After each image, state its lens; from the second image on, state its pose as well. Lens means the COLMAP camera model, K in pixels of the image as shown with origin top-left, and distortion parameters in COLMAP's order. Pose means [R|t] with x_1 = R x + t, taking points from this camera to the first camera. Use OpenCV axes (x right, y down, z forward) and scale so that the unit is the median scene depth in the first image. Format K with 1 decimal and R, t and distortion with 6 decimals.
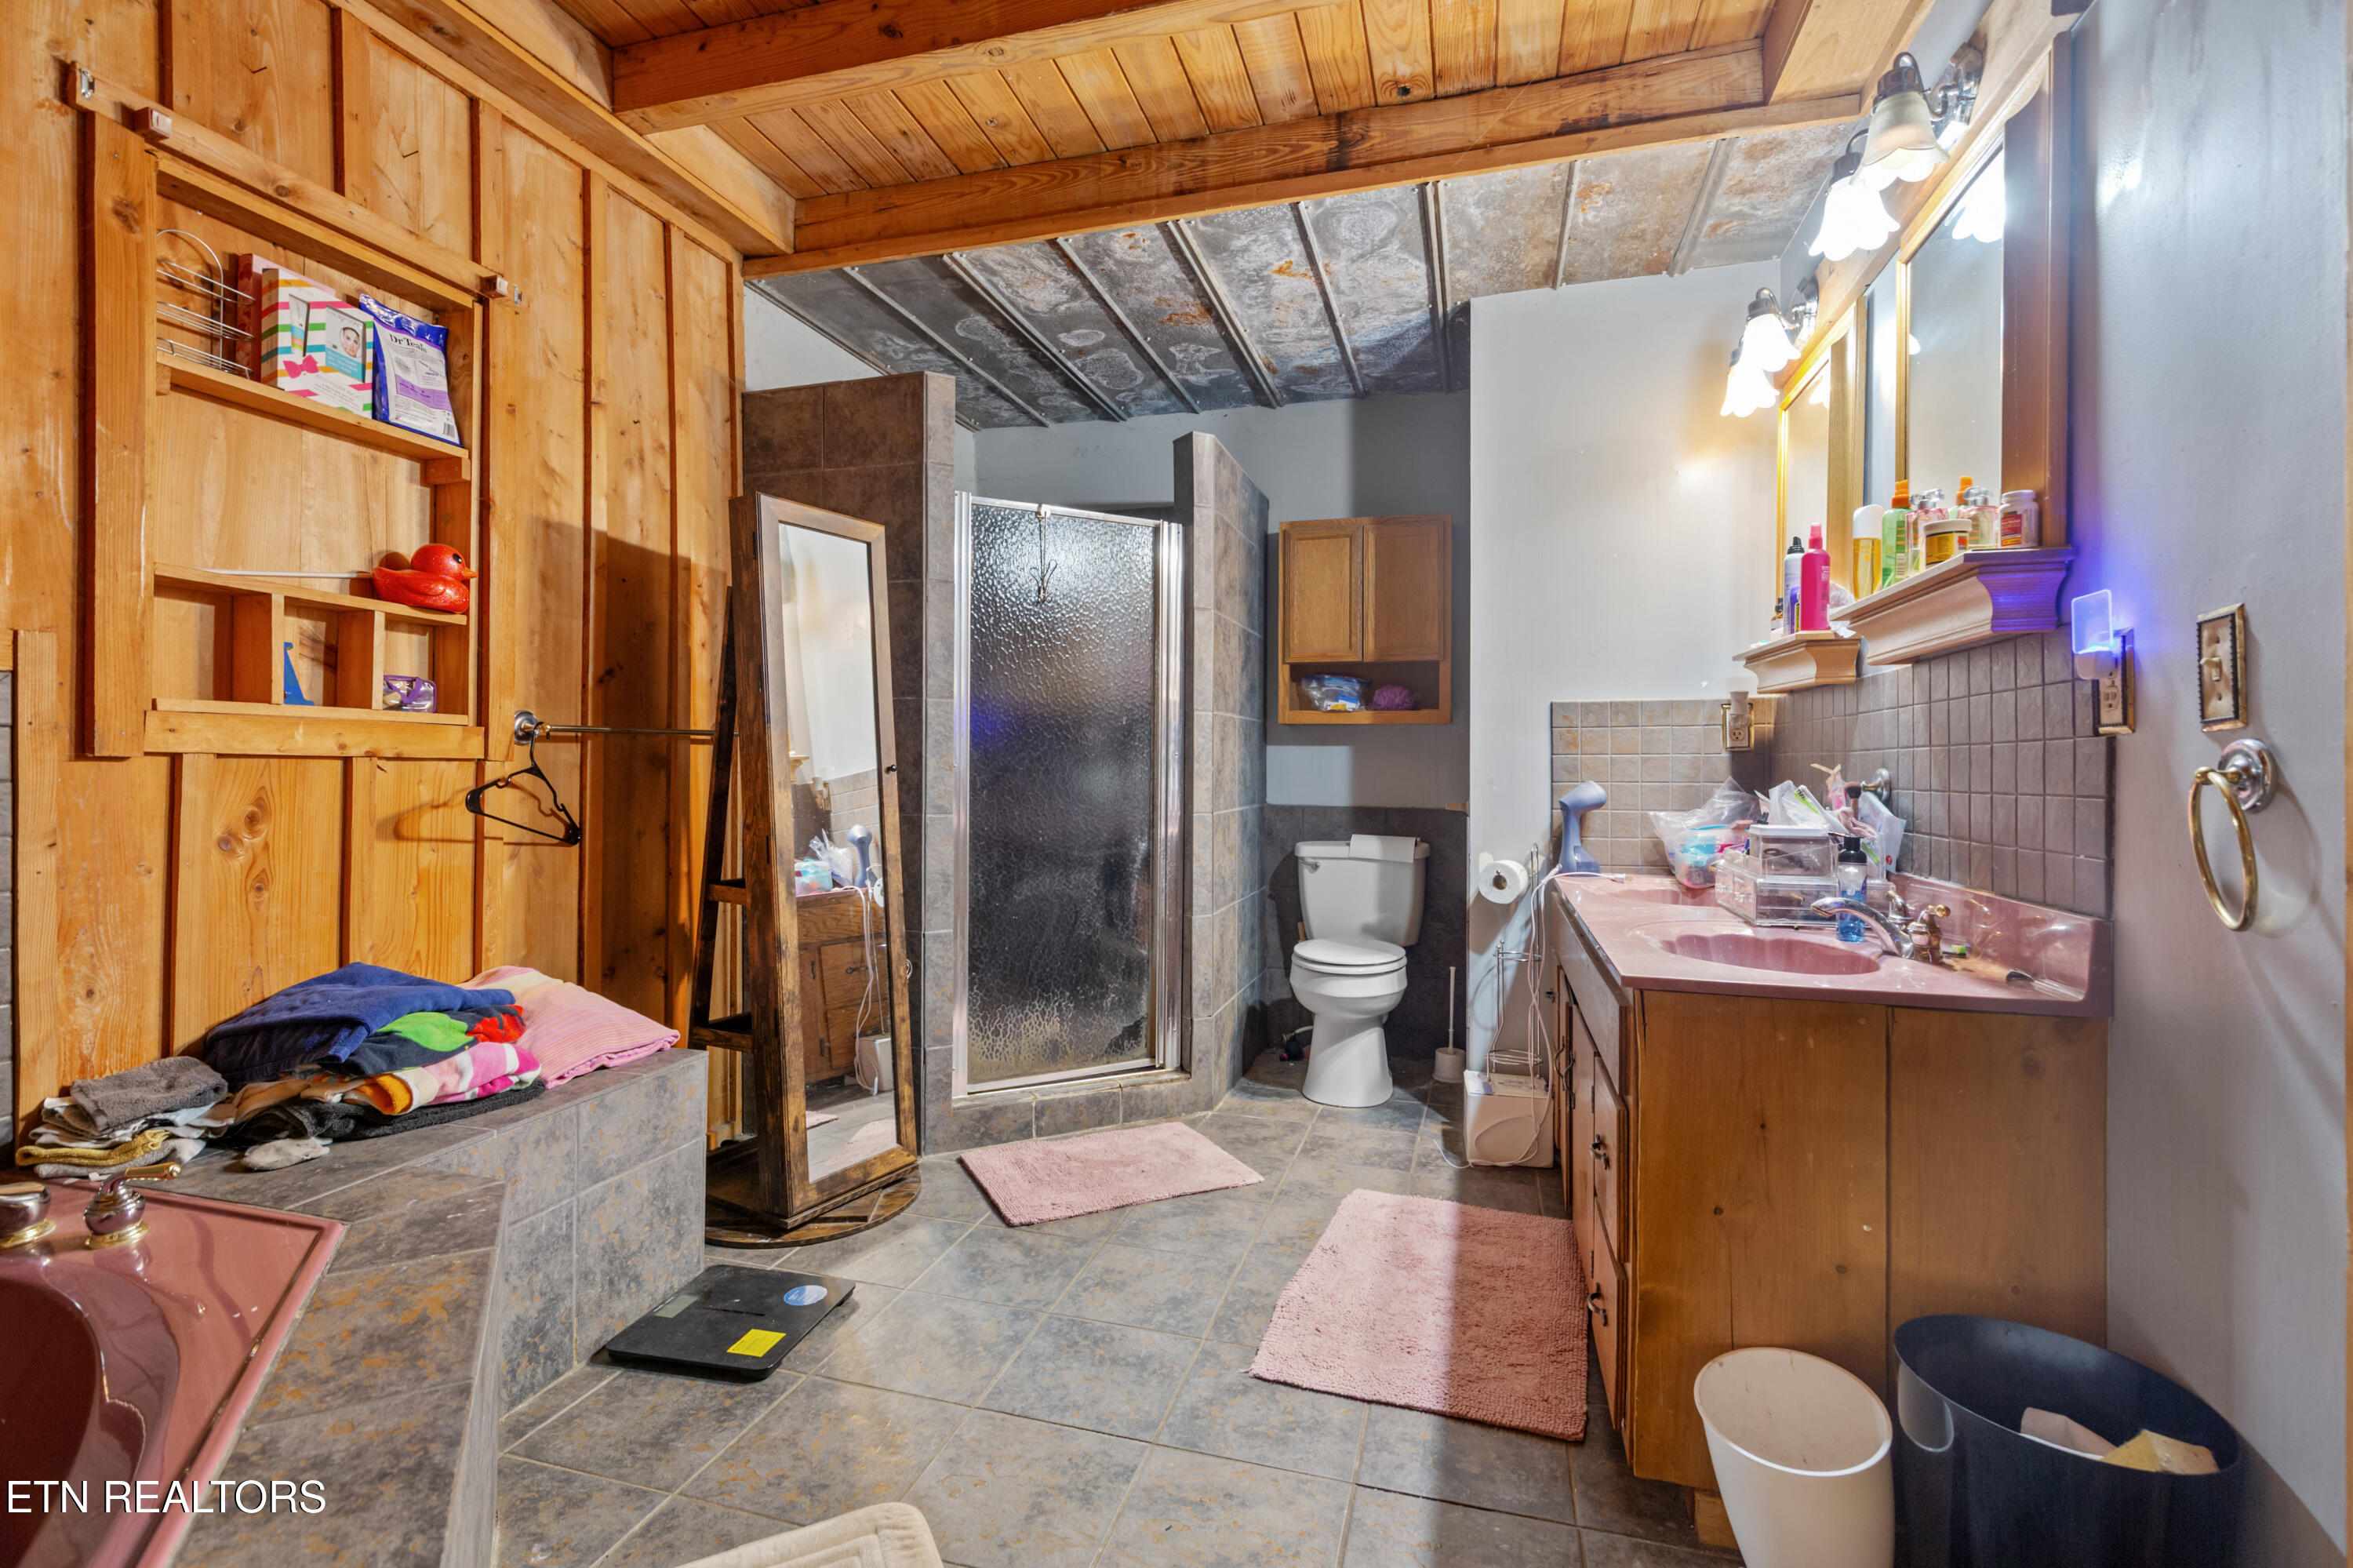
lens RADIAL K [[1109.2, 0, 1176.5], [0, 1109.2, 784.0], [0, 0, 1]] dist [-0.000219, 0.000162]
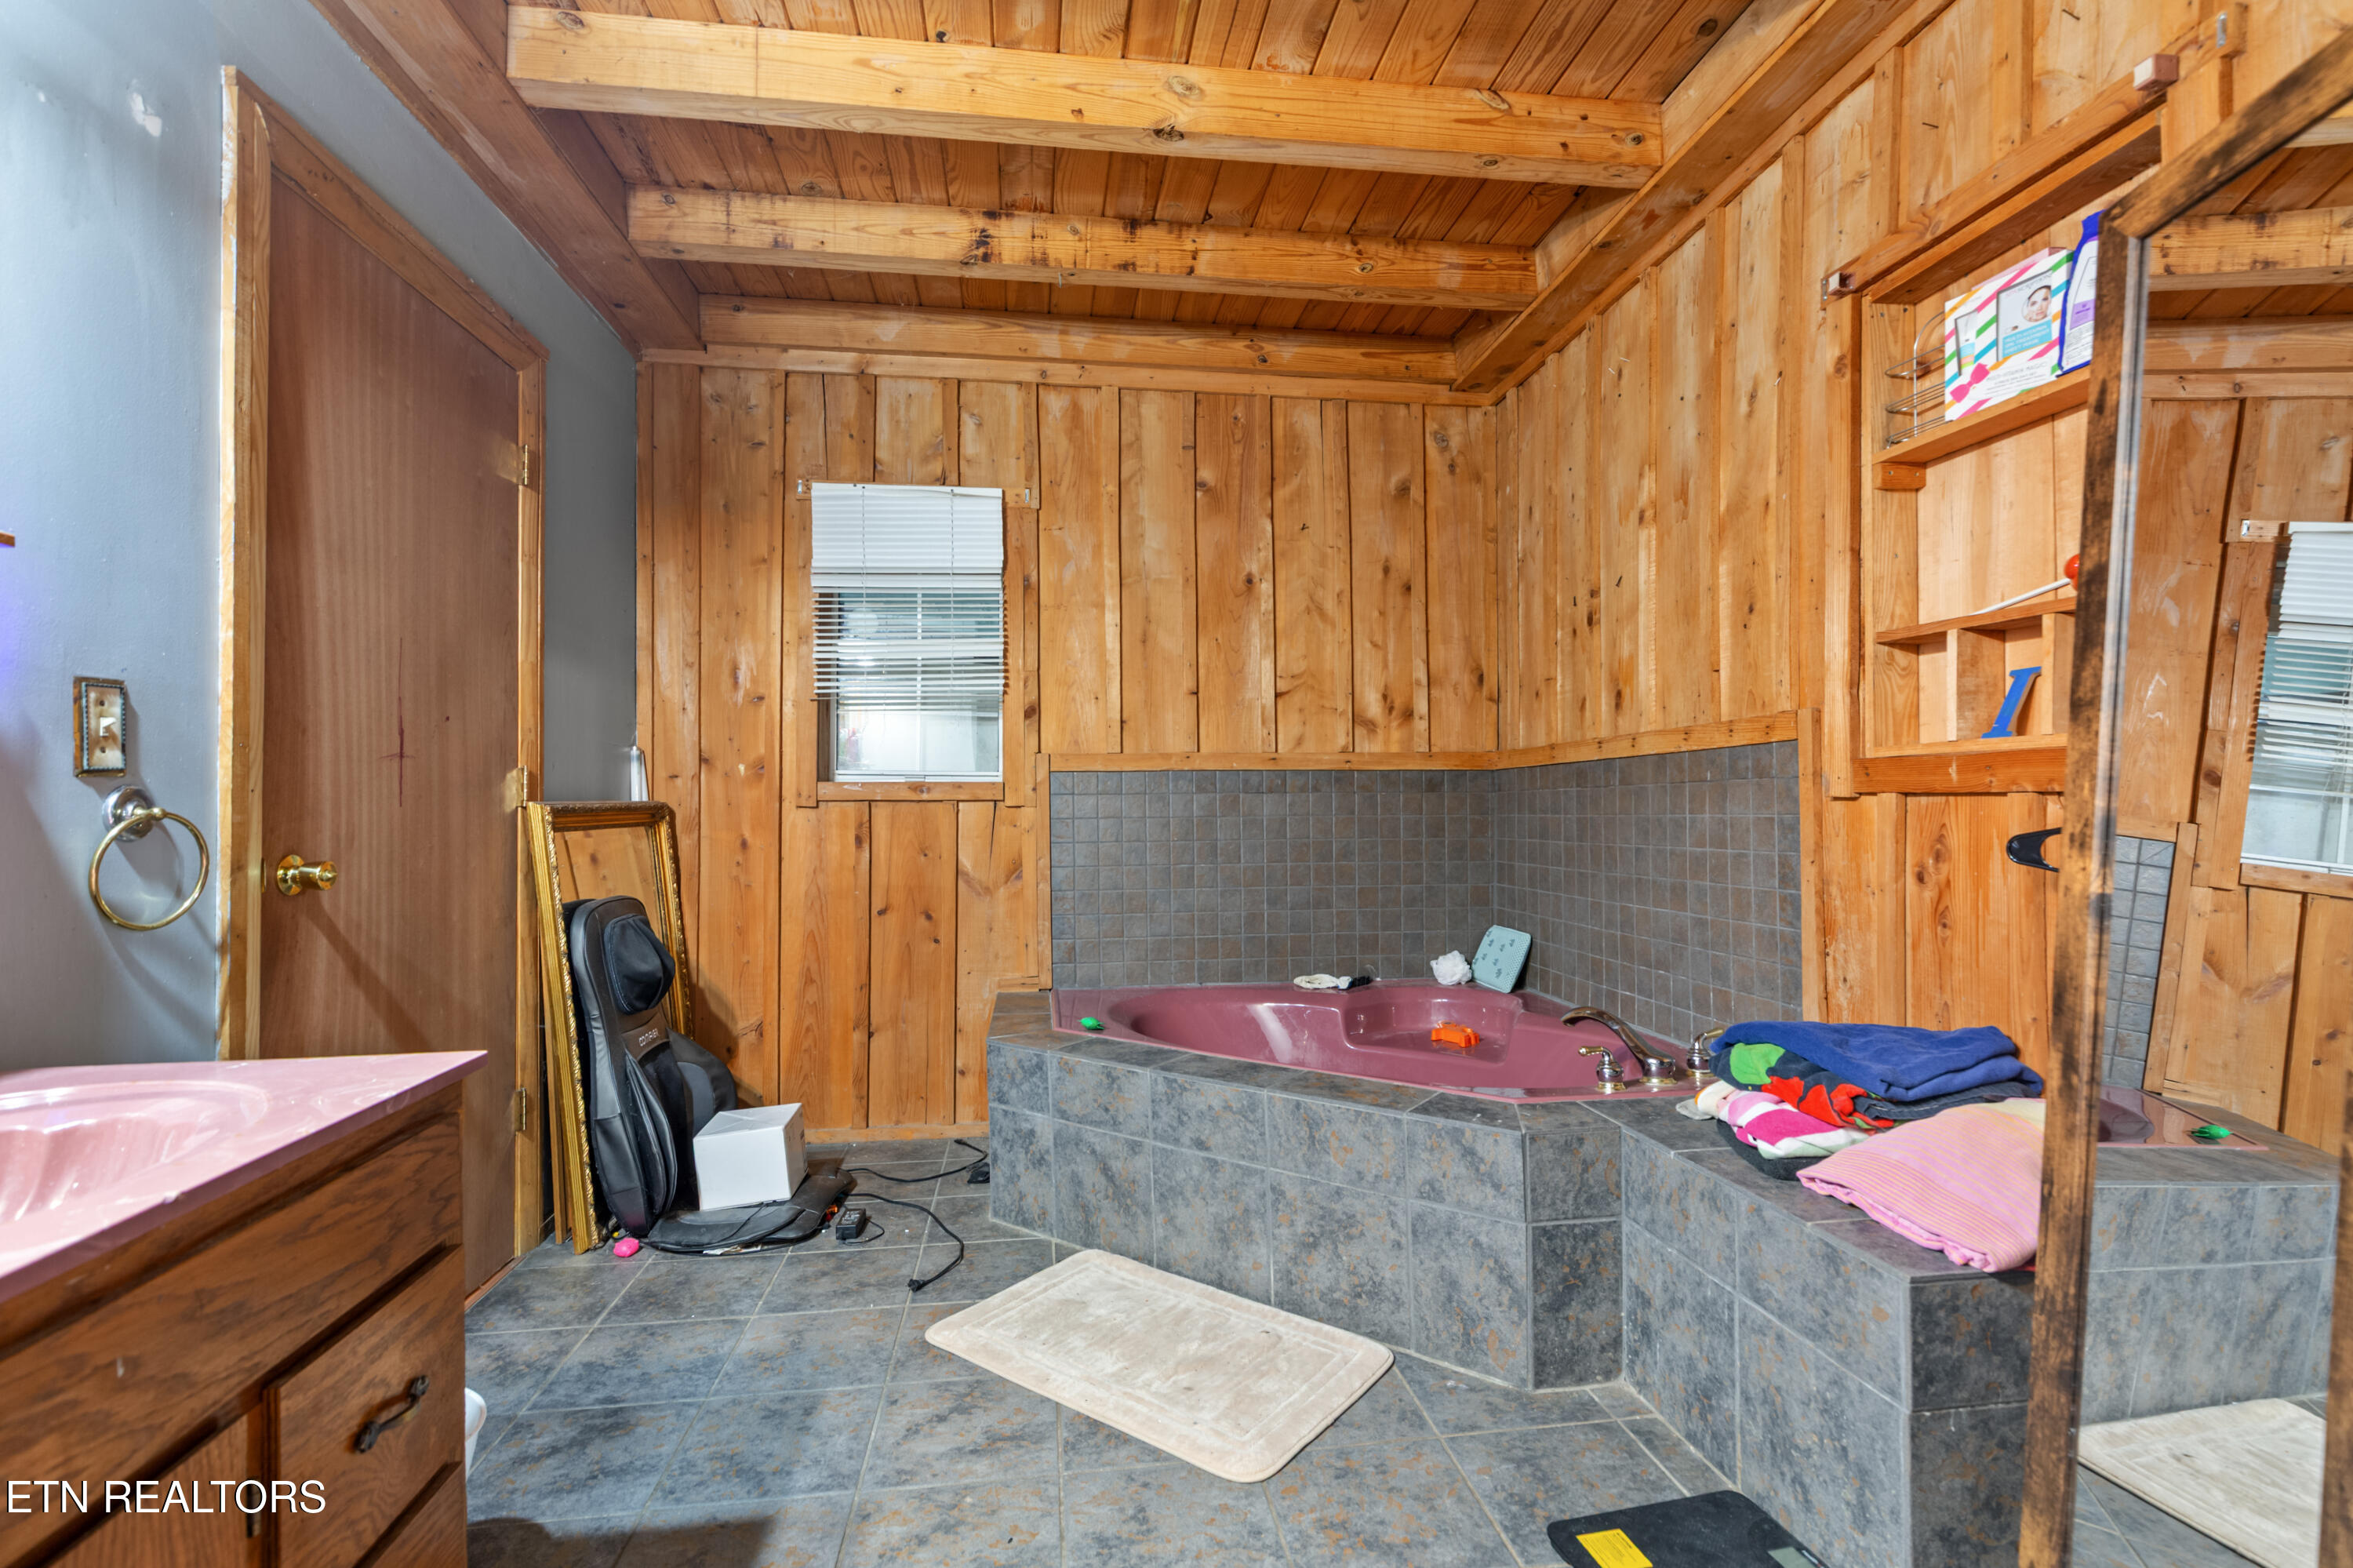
lens RADIAL K [[1109.2, 0, 1176.5], [0, 1109.2, 784.0], [0, 0, 1]] dist [-0.000219, 0.000162]
pose [[-0.920968, -0.008896, -0.389538, 0.222964], [-0.005279, 0.999932, -0.010354, -0.020050], [0.389604, -0.007479, -0.920952, 1.737378]]
